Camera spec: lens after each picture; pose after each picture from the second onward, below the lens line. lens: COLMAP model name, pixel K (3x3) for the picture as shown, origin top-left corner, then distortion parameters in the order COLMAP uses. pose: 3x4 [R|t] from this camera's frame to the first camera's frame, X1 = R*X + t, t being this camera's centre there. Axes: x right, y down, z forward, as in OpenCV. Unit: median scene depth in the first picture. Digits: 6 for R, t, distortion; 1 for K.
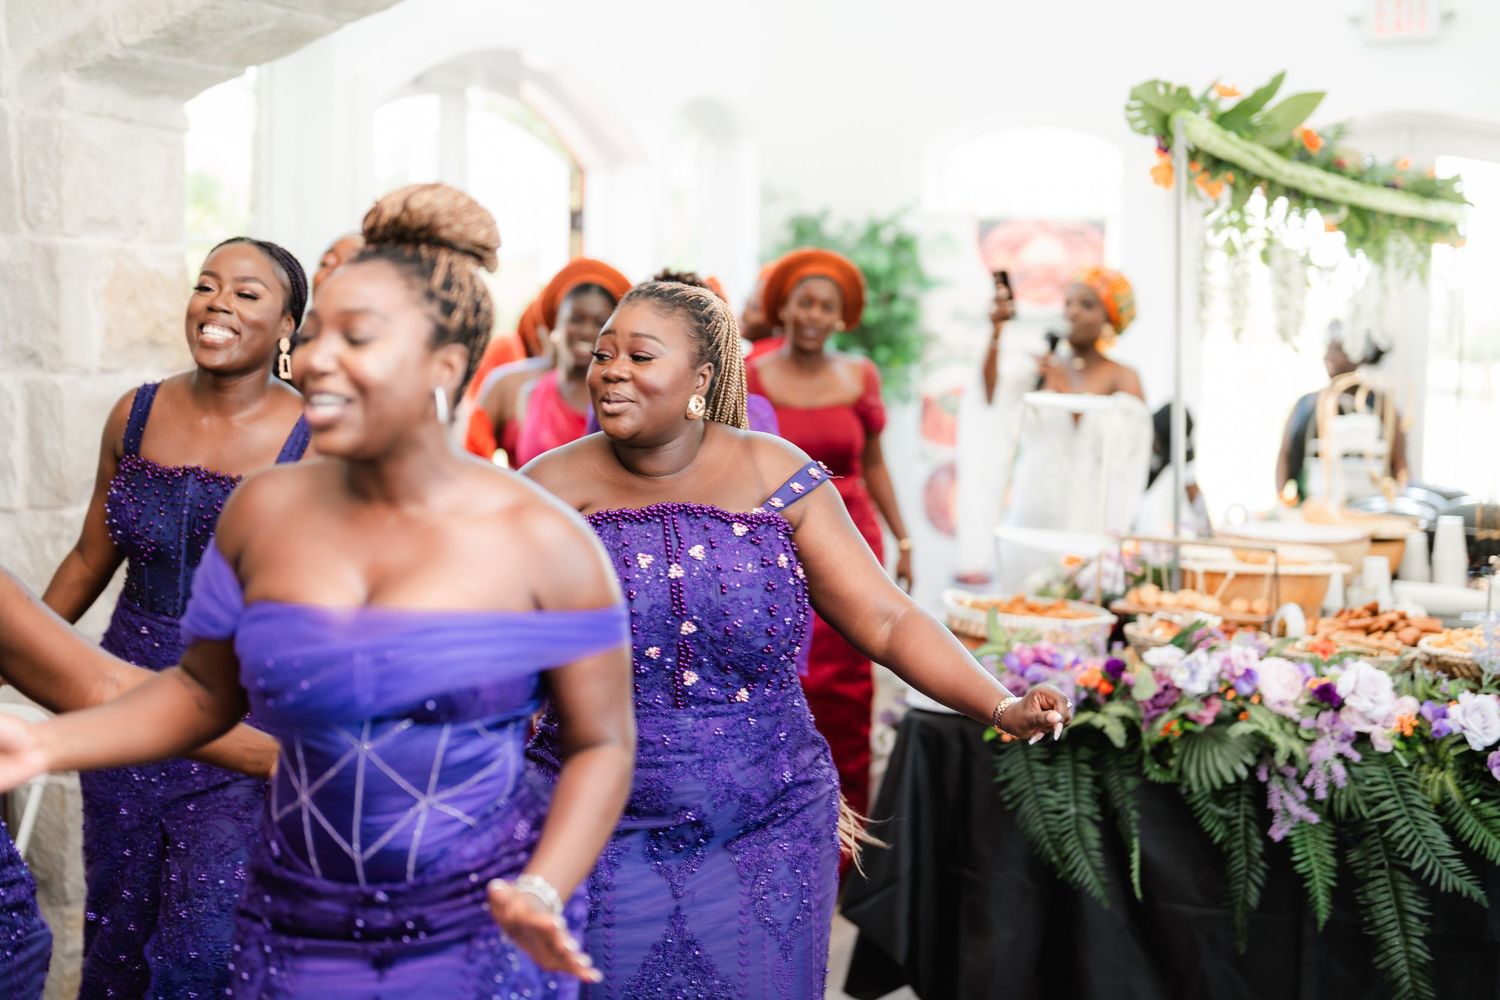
lens RADIAL K [[2100.8, 0, 750.0], [0, 2100.8, 500.0], [0, 0, 1]] dist [-0.020636, 0.179087]
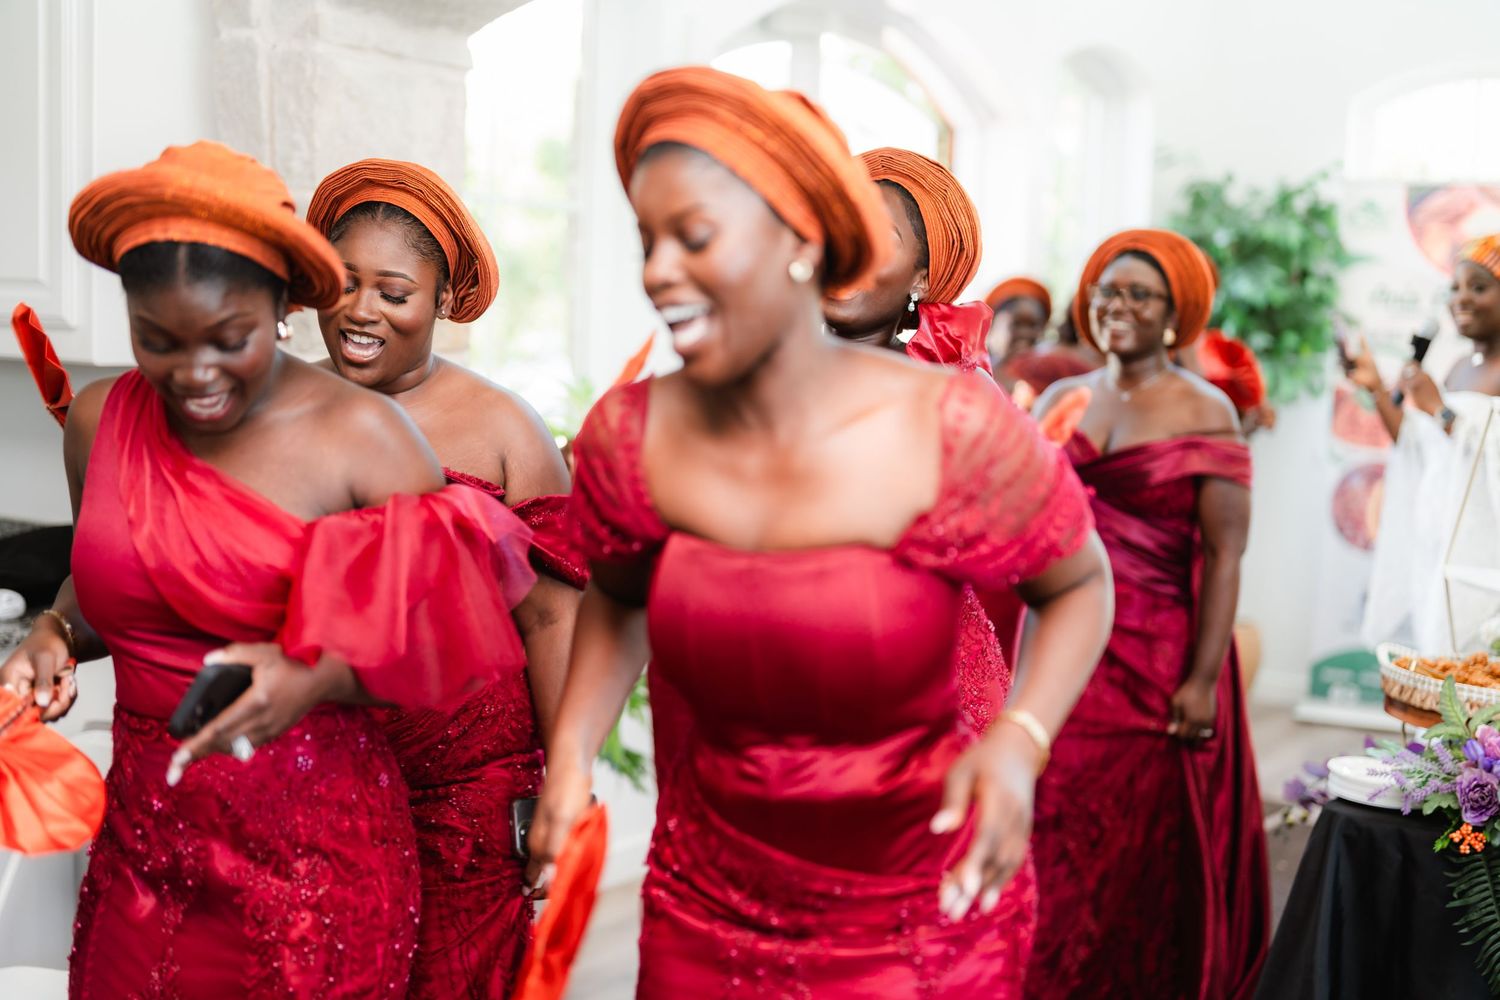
lens RADIAL K [[2100.8, 0, 750.0], [0, 2100.8, 500.0], [0, 0, 1]] dist [-0.020636, 0.179087]
pose [[0.983401, 0.027436, -0.179360, 0.000483], [-0.025606, 0.999594, 0.012513, -0.016338], [0.179631, -0.007712, 0.983704, 0.197708]]
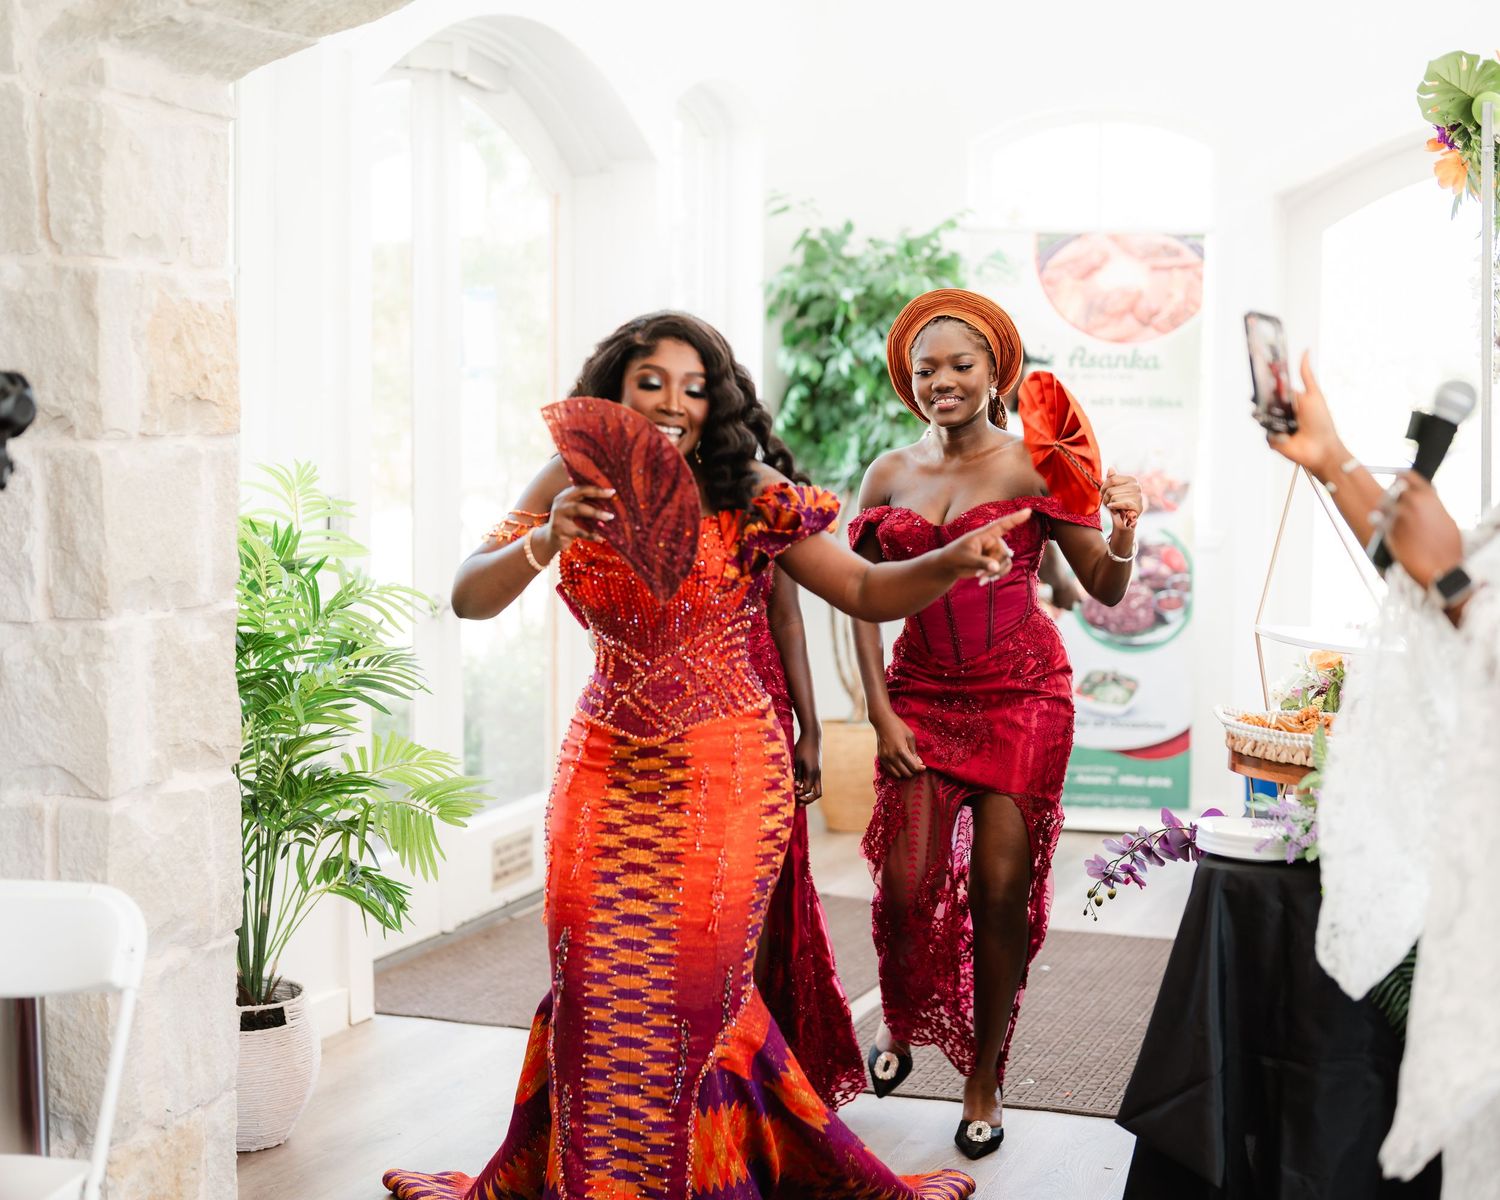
lens RADIAL K [[2627.5, 0, 750.0], [0, 2627.5, 600.0], [0, 0, 1]] dist [-0.015614, 0.263736]
pose [[0.996110, -0.016614, 0.086539, -0.178341], [0.016338, 0.999859, 0.003899, -0.003107], [-0.086592, -0.002470, 0.996241, 0.041737]]
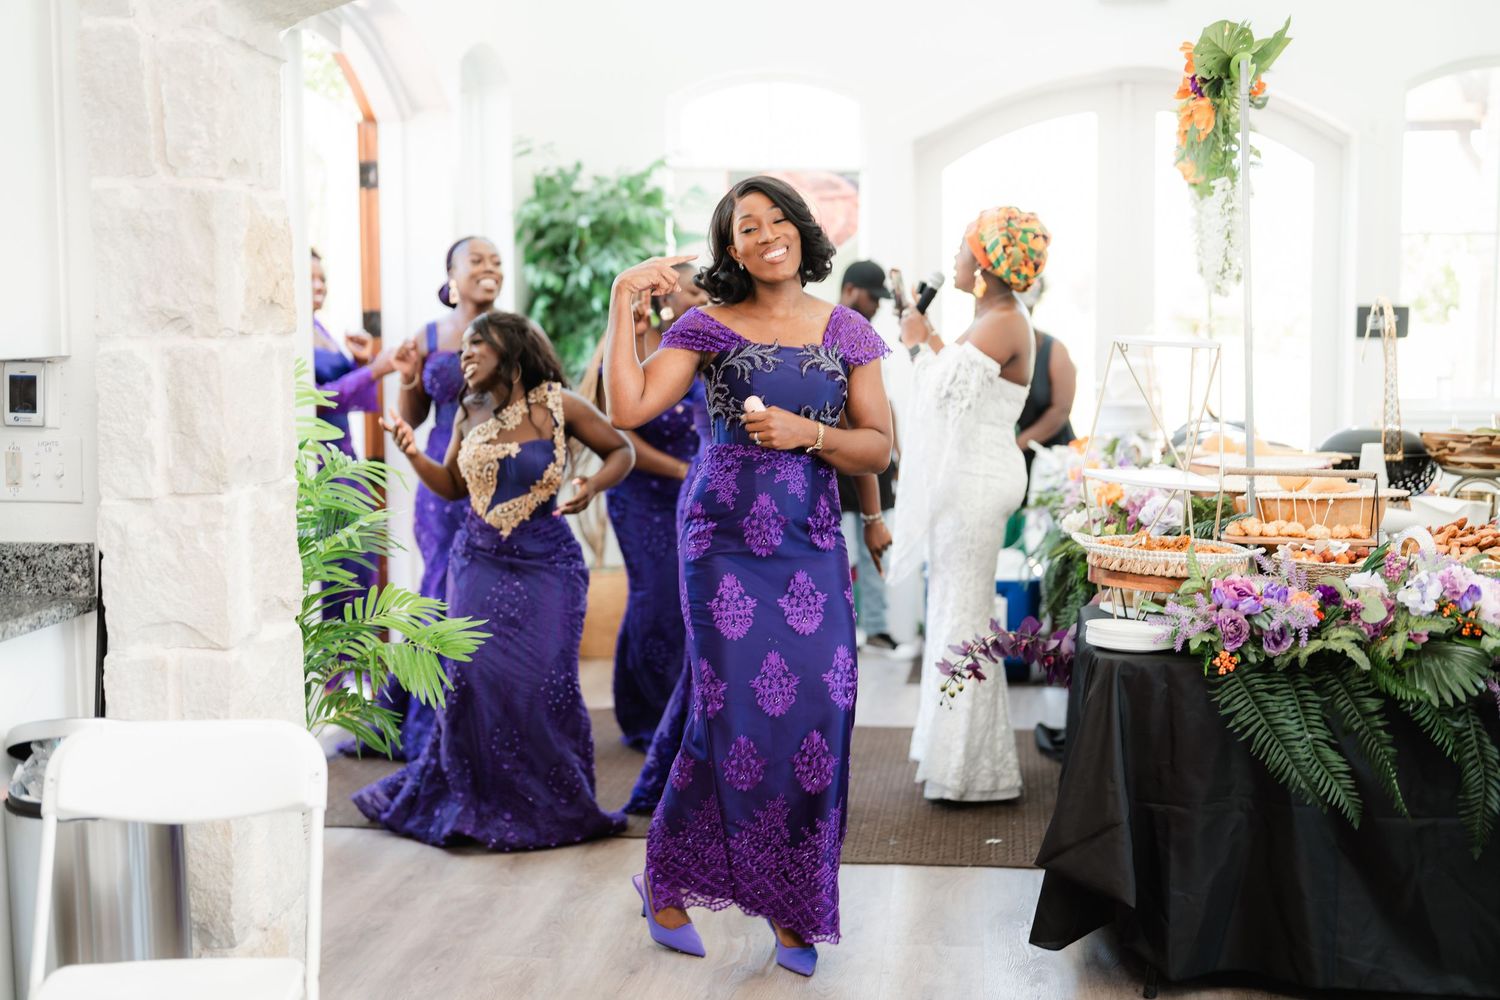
lens RADIAL K [[2100.8, 0, 750.0], [0, 2100.8, 500.0], [0, 0, 1]] dist [-0.020636, 0.179087]
pose [[0.951245, -0.052920, 0.303862, -0.385358], [0.048450, 0.998578, 0.022234, -0.002274], [-0.304606, -0.006428, 0.952457, 0.106825]]
